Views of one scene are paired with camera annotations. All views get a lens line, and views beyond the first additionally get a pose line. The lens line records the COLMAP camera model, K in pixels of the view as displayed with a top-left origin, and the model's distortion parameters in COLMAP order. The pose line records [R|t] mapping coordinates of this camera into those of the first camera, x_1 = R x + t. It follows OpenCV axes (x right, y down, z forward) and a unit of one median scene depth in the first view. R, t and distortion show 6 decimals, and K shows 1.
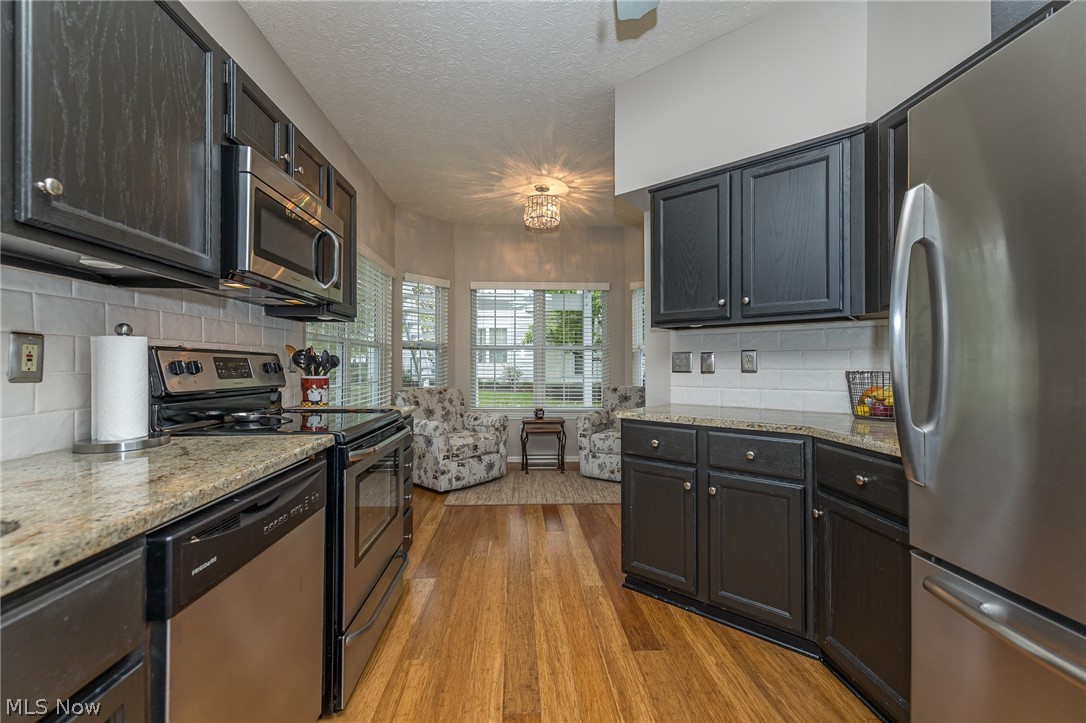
lens RADIAL K [[450.0, 0, 543.3], [0, 450.0, 359.7], [0, 0, 1]] dist [0.009311, -0.000162]
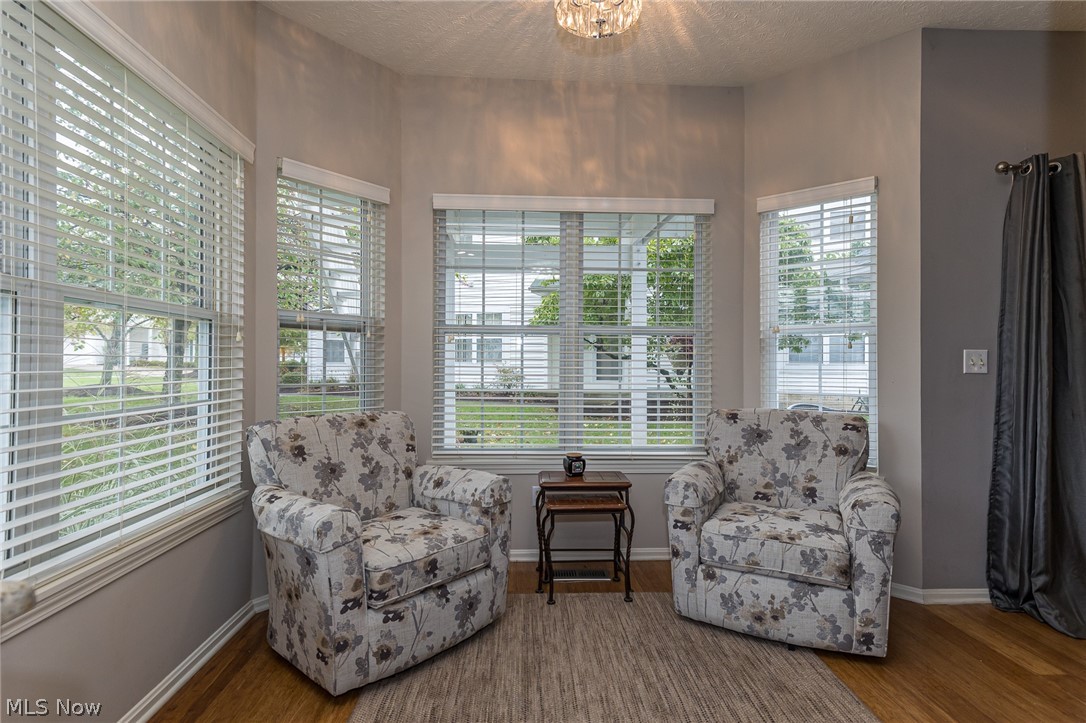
lens RADIAL K [[564.3, 0, 549.4], [0, 564.3, 361.0], [0, 0, 1]] dist [0.003490, 0.000463]
pose [[0.999977, 0.003522, 0.005729, -0.044792], [-0.003543, 0.999987, 0.003671, 0.007349], [-0.005716, -0.003691, 0.999977, 0.453369]]
